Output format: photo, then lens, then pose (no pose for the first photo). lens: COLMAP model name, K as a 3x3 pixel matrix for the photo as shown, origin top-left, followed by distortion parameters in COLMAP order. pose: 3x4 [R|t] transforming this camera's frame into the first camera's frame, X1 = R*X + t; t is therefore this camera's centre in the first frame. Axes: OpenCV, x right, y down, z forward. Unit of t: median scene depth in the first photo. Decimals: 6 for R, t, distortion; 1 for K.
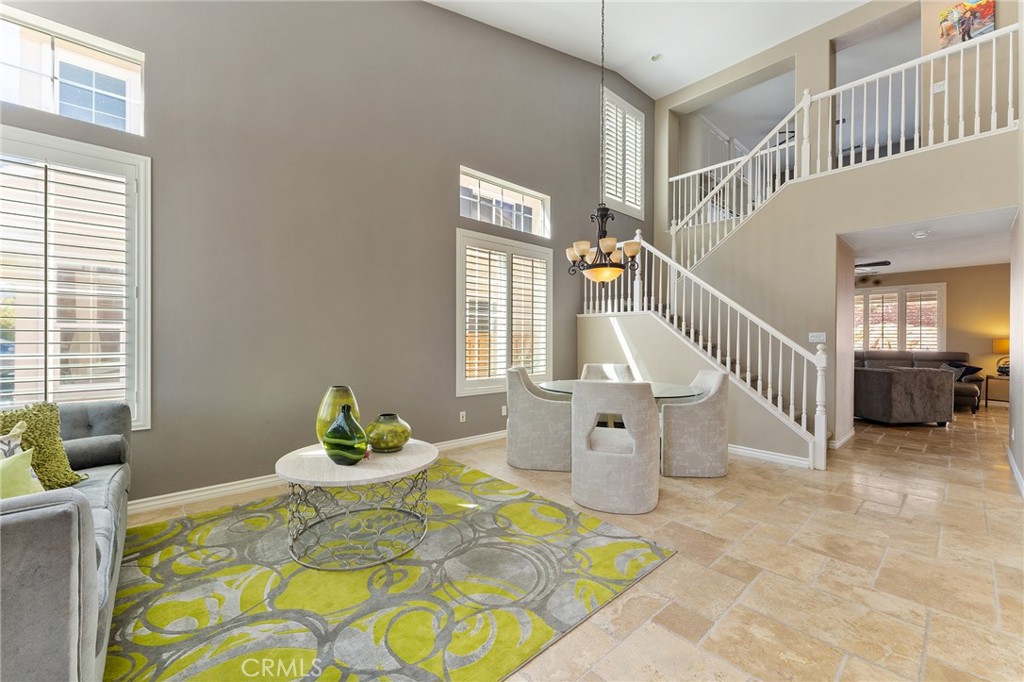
lens RADIAL K [[408.2, 0, 509.5], [0, 408.2, 341.8], [0, 0, 1]] dist [-0.007546, 0.000122]
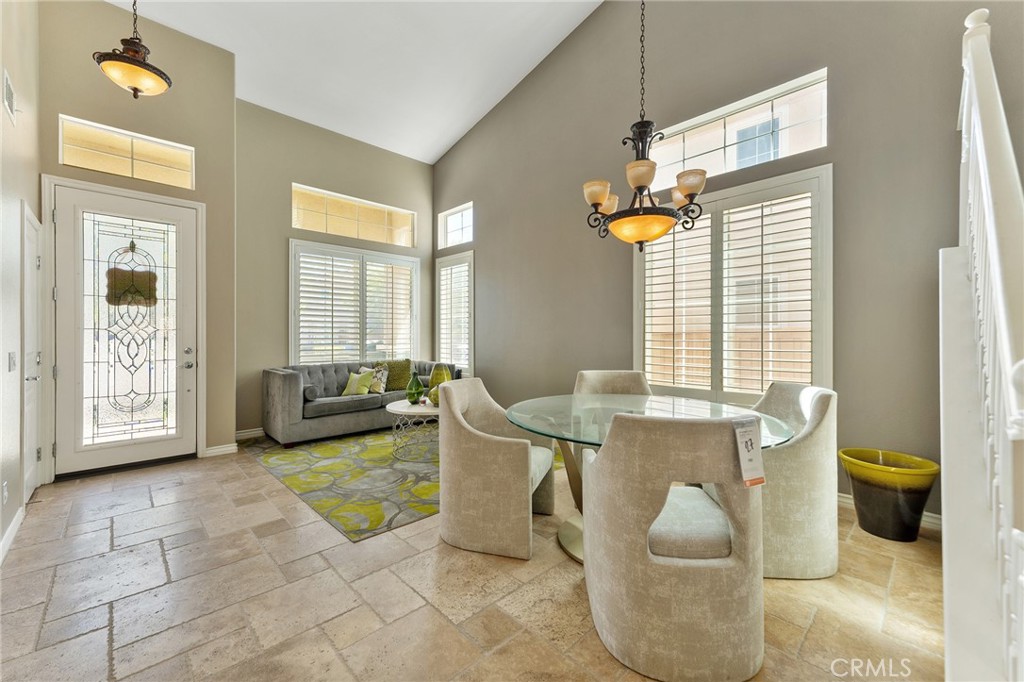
lens RADIAL K [[407.4, 0, 514.8], [0, 407.4, 337.4], [0, 0, 1]] dist [0.009872, -0.000203]
pose [[0.041497, -0.001656, -0.999137, 1.211778], [-0.003146, 0.999993, -0.001788, -0.001921], [0.999134, 0.003217, 0.041491, 1.129222]]
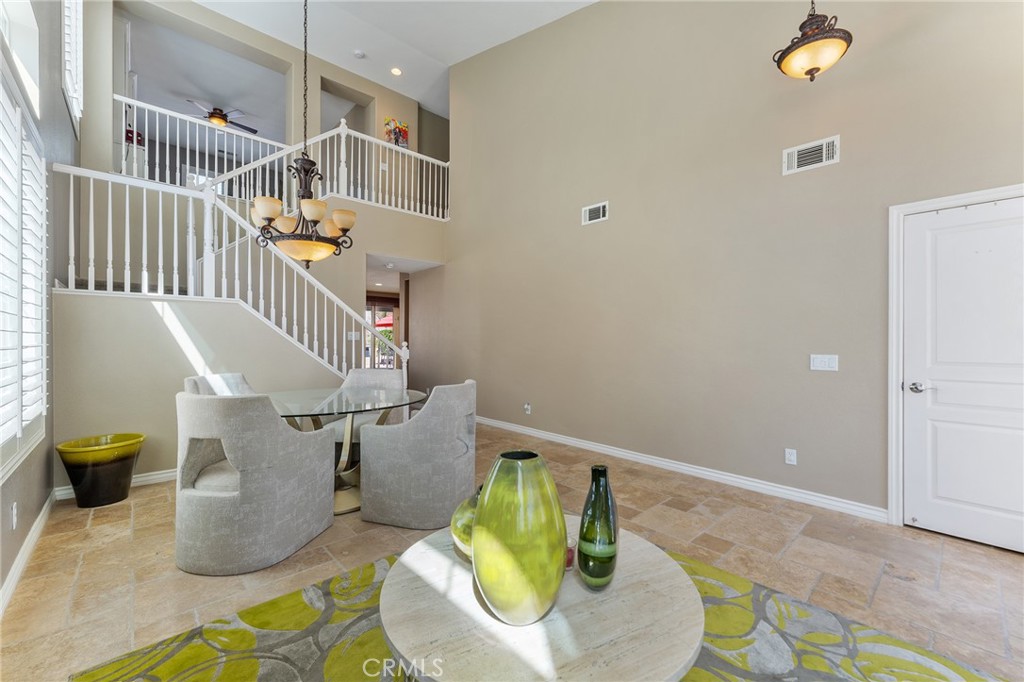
lens RADIAL K [[411.6, 0, 516.4], [0, 411.6, 338.3], [0, 0, 1]] dist [-0.002265, -0.000499]
pose [[-0.022978, -0.004787, 0.999725, -0.759576], [-0.000280, 0.999989, 0.004782, -0.013261], [-0.999736, -0.000170, -0.022979, 0.916007]]
